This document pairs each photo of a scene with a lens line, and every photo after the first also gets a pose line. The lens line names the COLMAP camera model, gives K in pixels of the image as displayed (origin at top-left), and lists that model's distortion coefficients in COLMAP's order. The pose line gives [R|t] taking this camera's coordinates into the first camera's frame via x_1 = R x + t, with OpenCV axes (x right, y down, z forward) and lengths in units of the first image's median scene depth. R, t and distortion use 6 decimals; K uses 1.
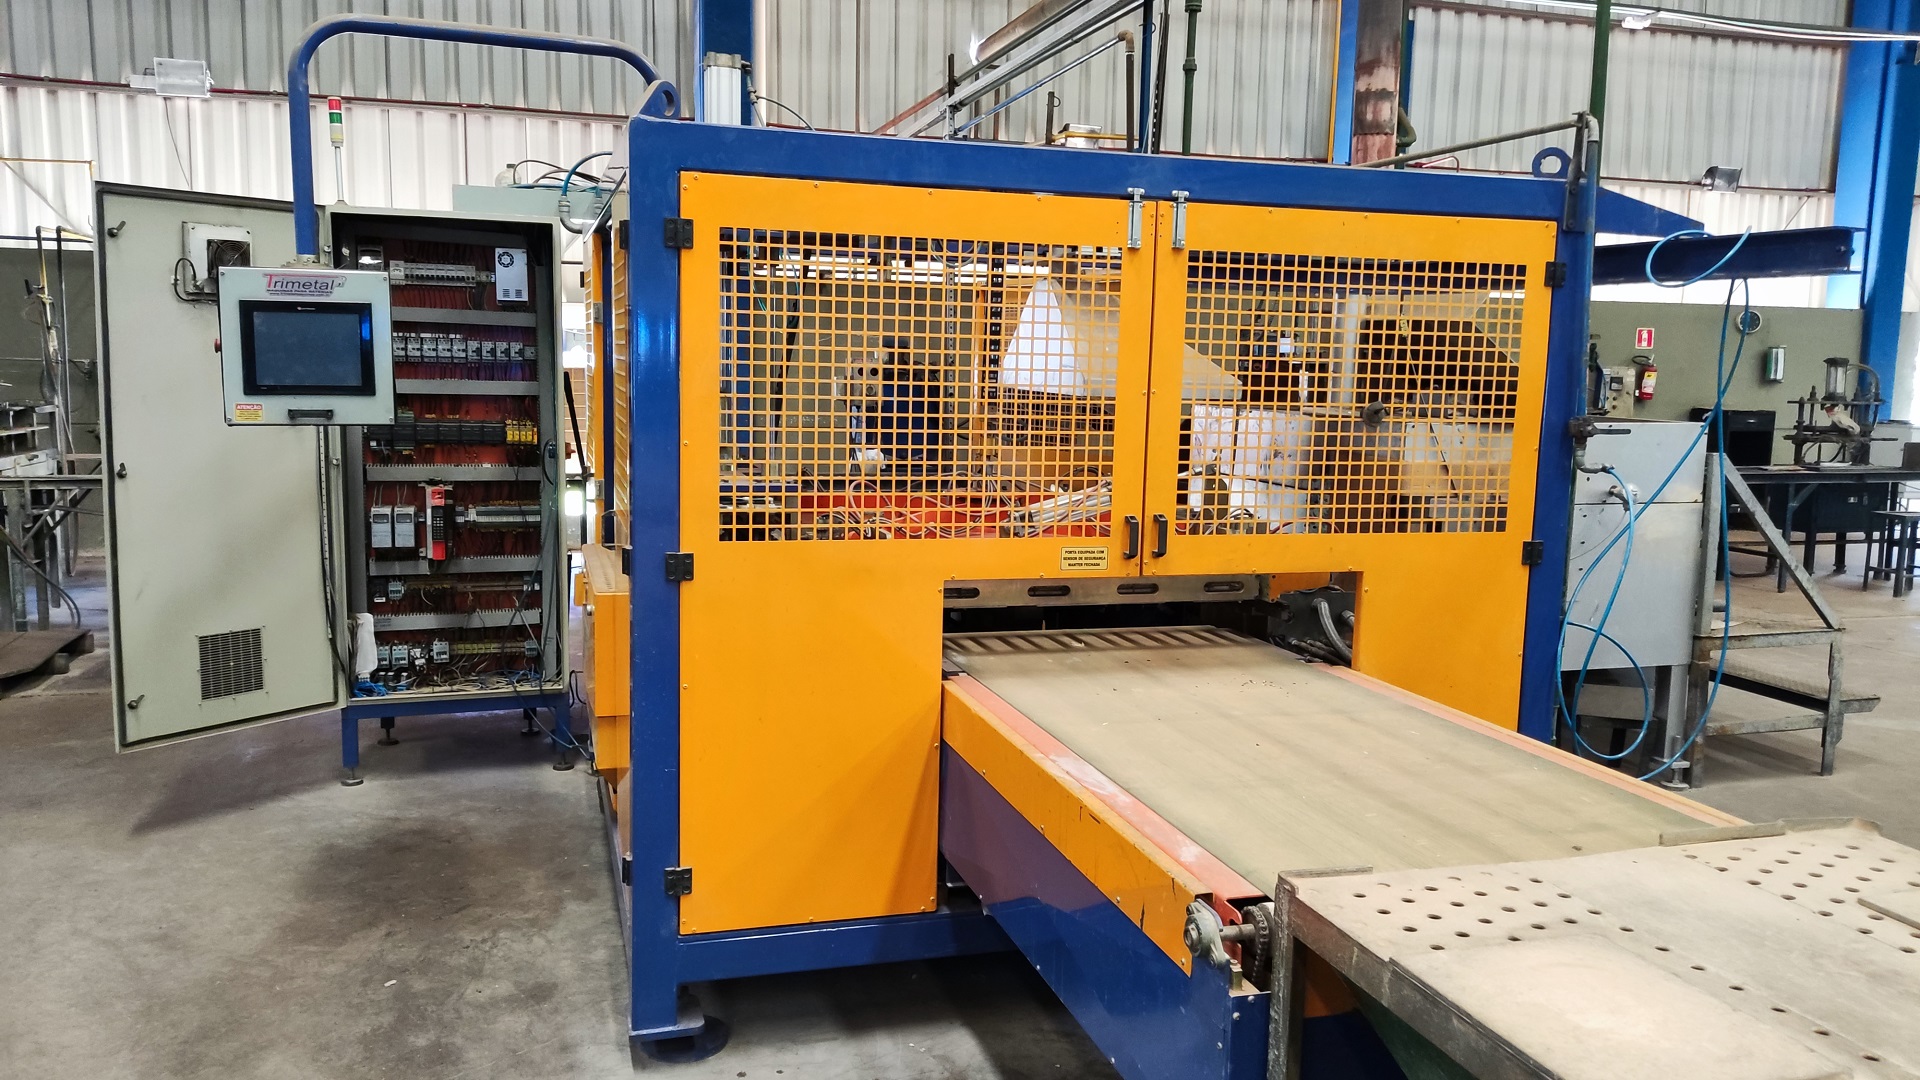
lens RADIAL K [[1430.3, 0, 962.7], [0, 1430.3, 533.5], [0, 0, 1]] dist [0.117730, -0.190596]
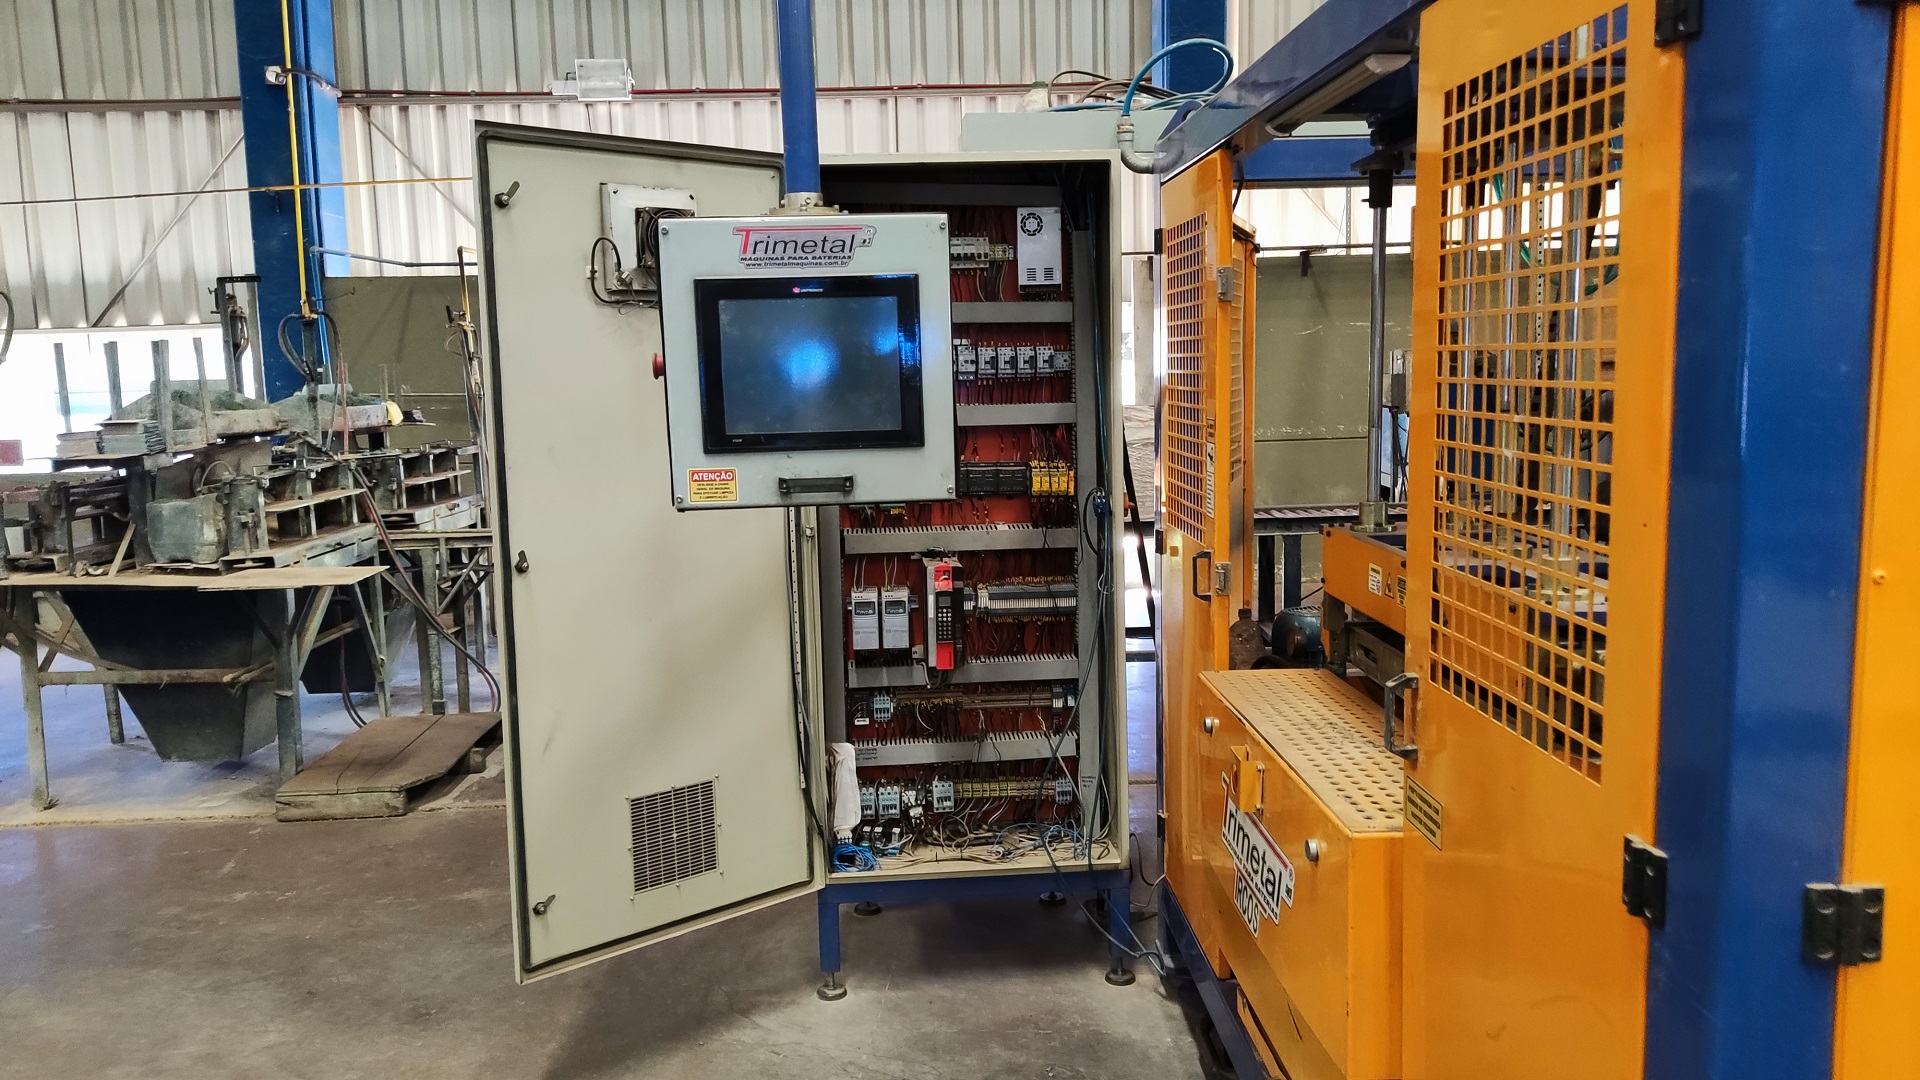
lens RADIAL K [[1430.3, 0, 962.7], [0, 1430.3, 533.5], [0, 0, 1]] dist [0.117730, -0.190596]
pose [[0.967564, -0.012533, -0.252317, -0.179069], [0.011742, 0.999920, -0.004640, -0.041916], [0.252355, 0.001526, 0.967634, 0.341560]]
